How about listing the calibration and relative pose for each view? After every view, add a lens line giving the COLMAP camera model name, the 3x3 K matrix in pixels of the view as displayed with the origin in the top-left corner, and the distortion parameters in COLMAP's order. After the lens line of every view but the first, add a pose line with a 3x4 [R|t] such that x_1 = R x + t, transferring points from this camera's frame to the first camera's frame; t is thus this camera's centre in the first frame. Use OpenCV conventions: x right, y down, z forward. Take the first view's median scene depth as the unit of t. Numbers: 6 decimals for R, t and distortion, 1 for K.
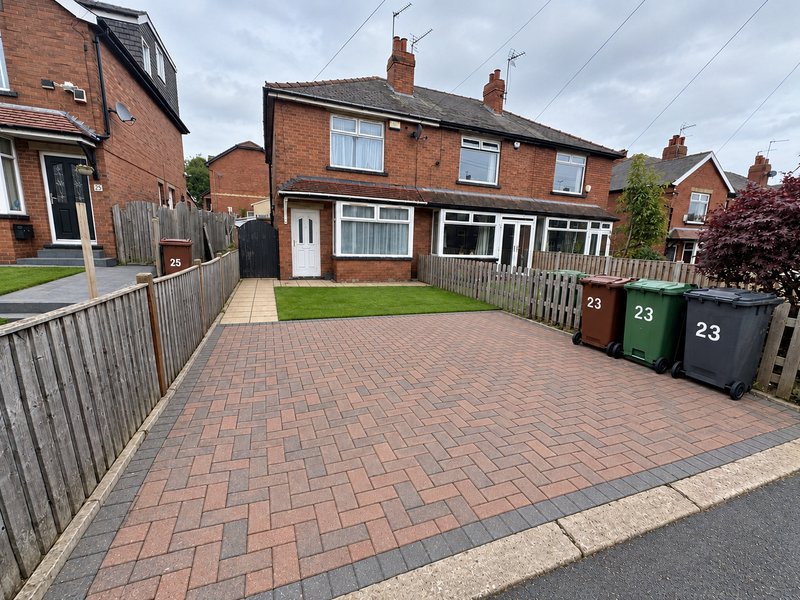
lens RADIAL K [[325.1, 0, 400.0], [0, 325.1, 300.0], [0, 0, 1]] dist [-0.000231, 0.000060]
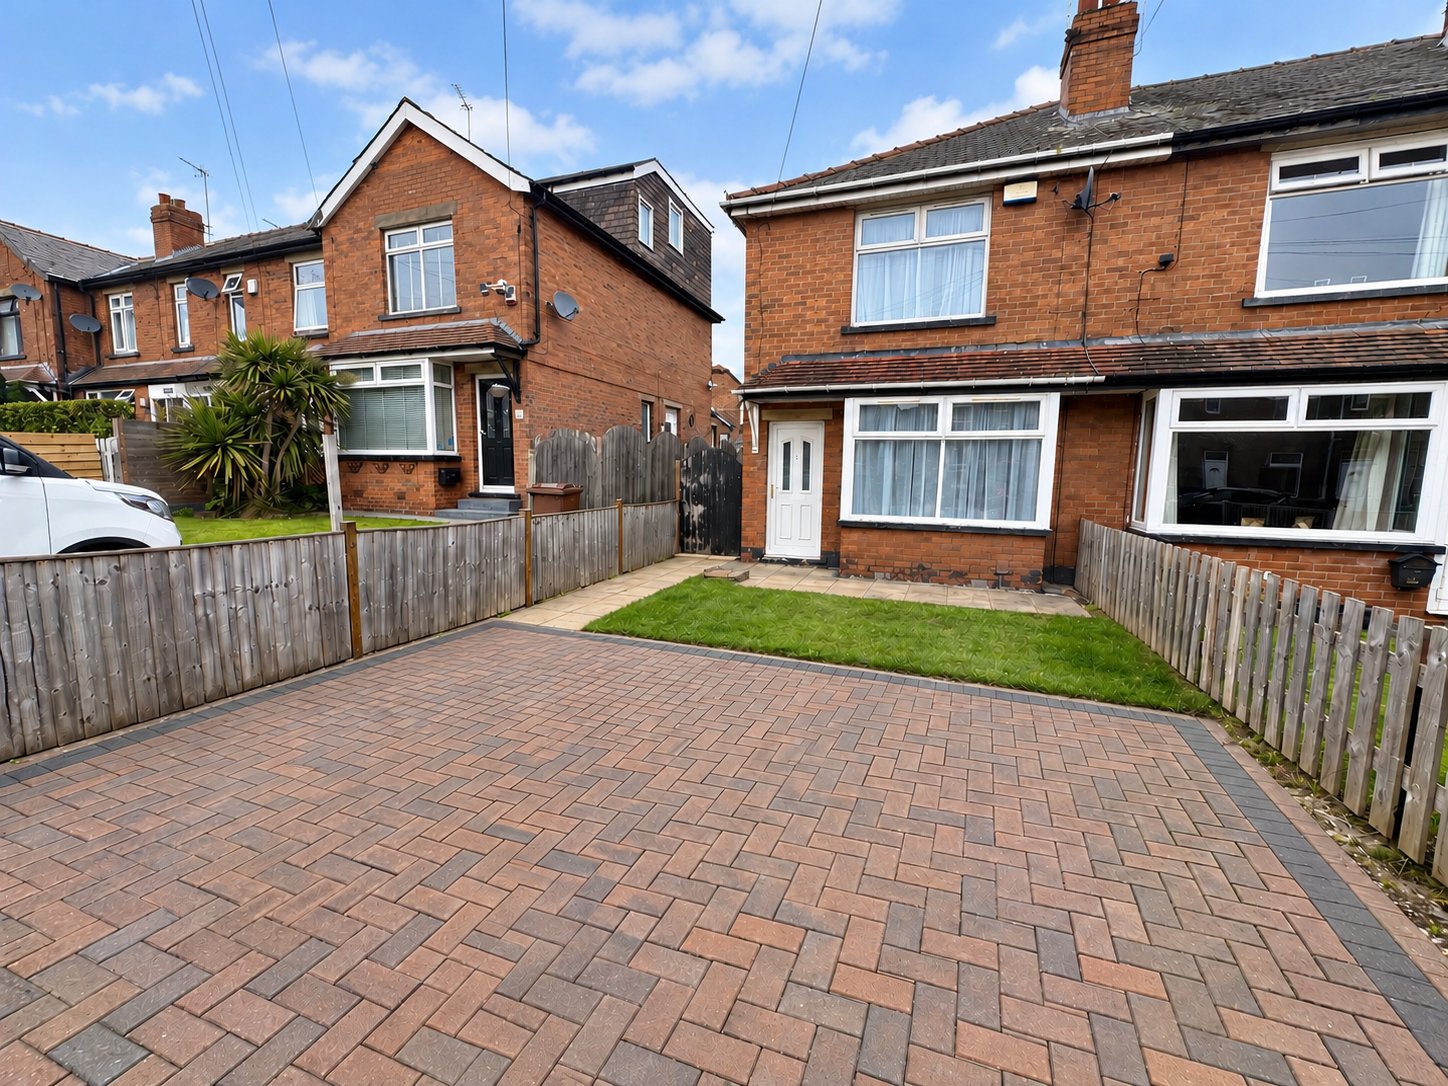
lens RADIAL K [[588.4, 0, 724.0], [0, 588.4, 543.0], [0, 0, 1]] dist [-0.000231, 0.000060]
pose [[0.737040, 0.059642, -0.673212, 0.225845], [-0.117470, 0.992242, -0.040702, -0.048348], [0.665562, 0.109082, 0.738328, 0.285356]]
